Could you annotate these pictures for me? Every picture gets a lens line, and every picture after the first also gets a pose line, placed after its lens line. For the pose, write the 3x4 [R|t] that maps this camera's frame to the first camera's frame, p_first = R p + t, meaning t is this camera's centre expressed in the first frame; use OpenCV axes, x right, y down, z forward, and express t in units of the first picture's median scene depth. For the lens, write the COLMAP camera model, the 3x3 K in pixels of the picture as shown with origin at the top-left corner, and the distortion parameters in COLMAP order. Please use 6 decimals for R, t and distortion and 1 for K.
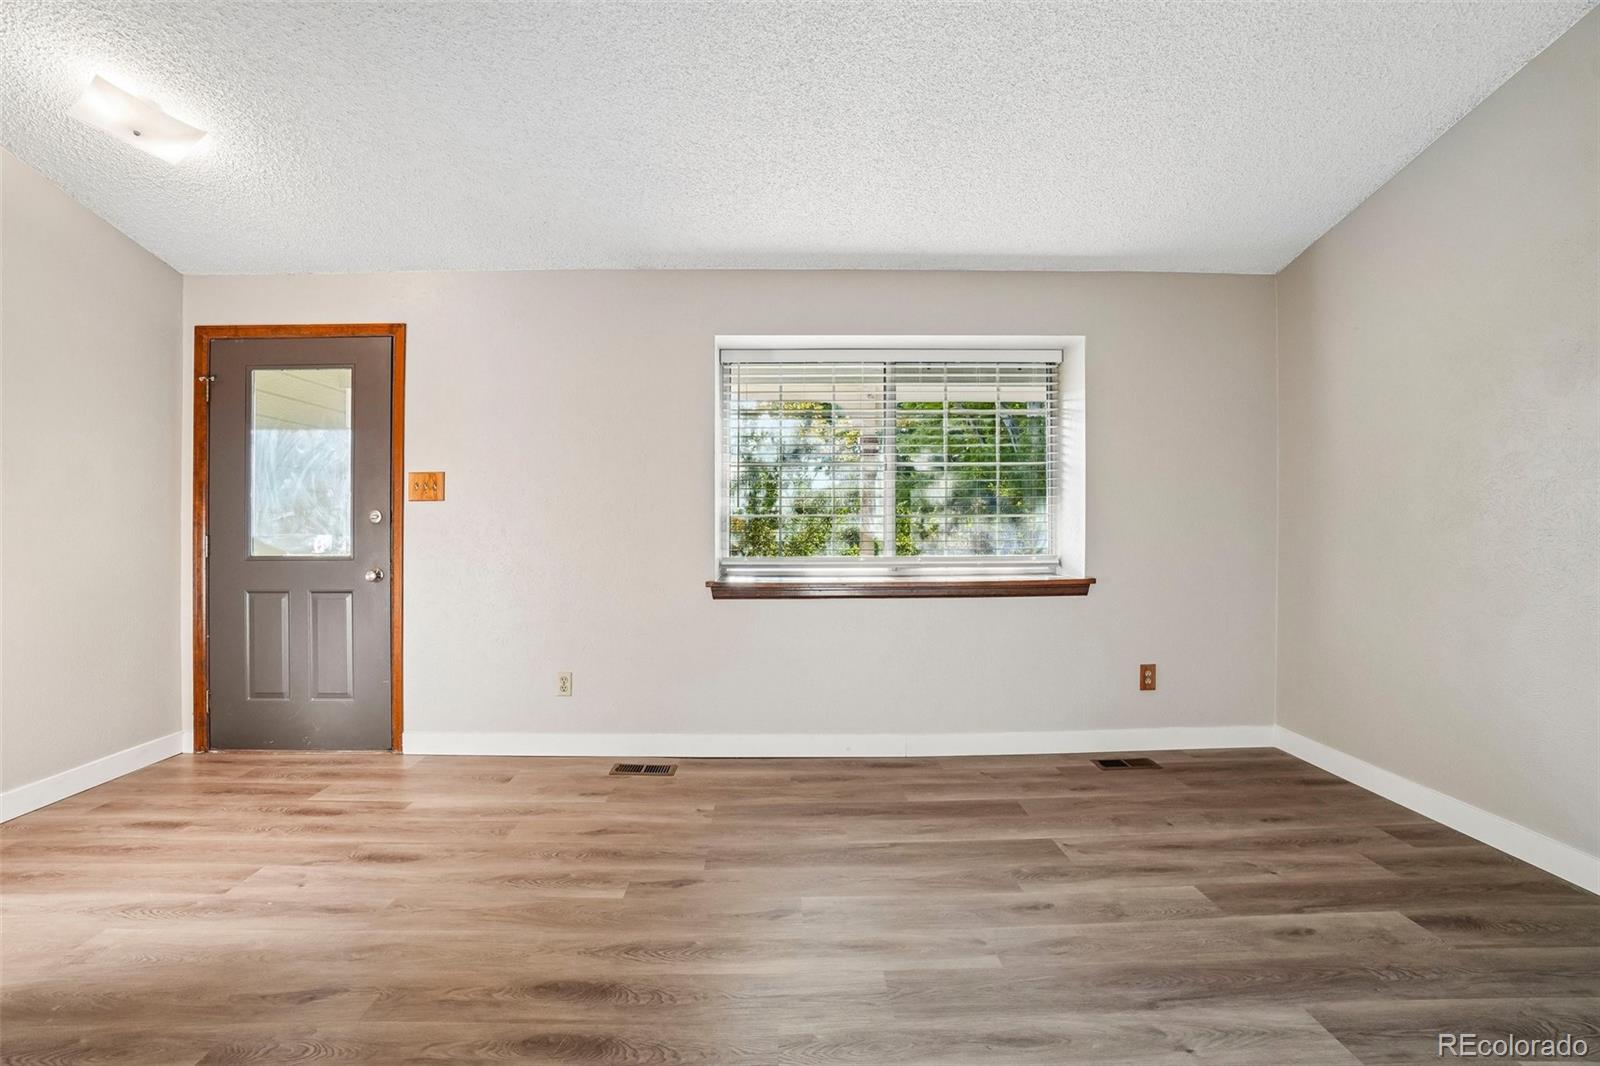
lens RADIAL K [[711.9, 0, 795.7], [0, 711.9, 525.5], [0, 0, 1]] dist [-0.056279, 0.017202]
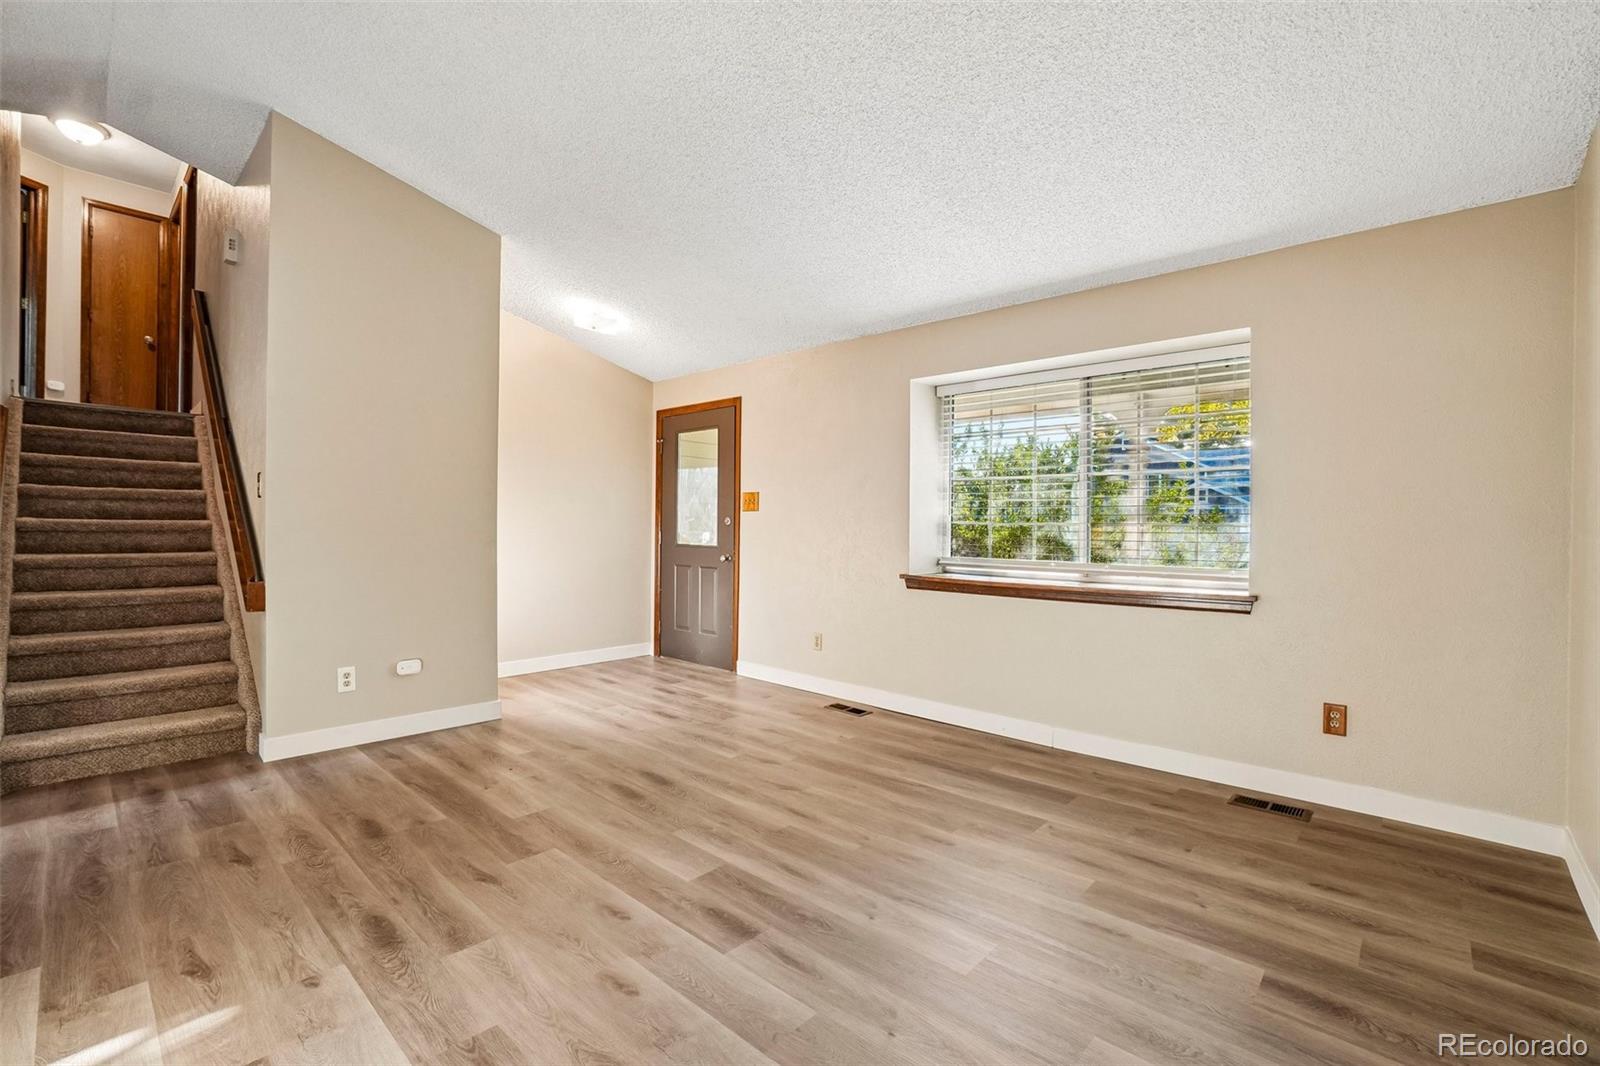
lens RADIAL K [[711.9, 0, 792.9], [0, 711.9, 534.4], [0, 0, 1]] dist [-0.056279, 0.017202]
pose [[0.716962, 0.020856, -0.696800, 0.627112], [-0.016544, 0.999780, 0.012902, -0.006077], [0.696916, 0.002278, 0.717150, -0.049435]]
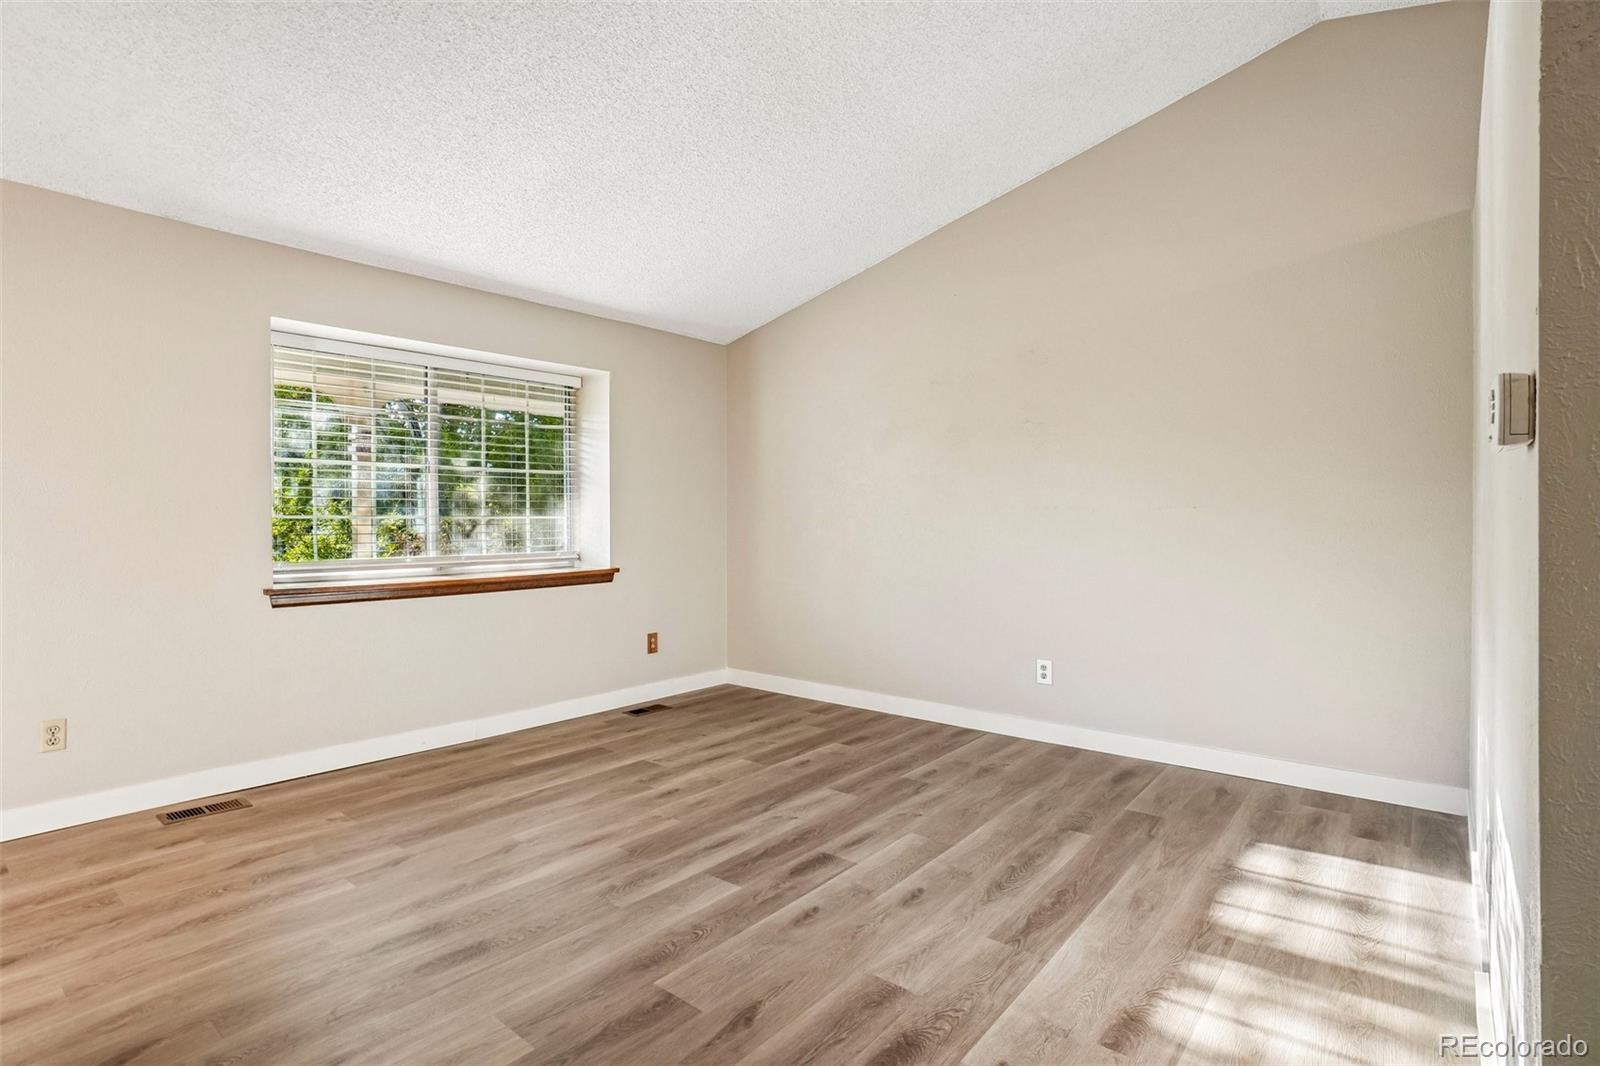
lens RADIAL K [[775.0, 0, 796.8], [0, 775.0, 532.0], [0, 0, 1]] dist [-0.022475, 0.002892]
pose [[0.658346, -0.008290, 0.752670, -0.421165], [-0.001418, 0.999924, 0.012253, -0.007481], [-0.752714, -0.009134, 0.658284, -0.151454]]
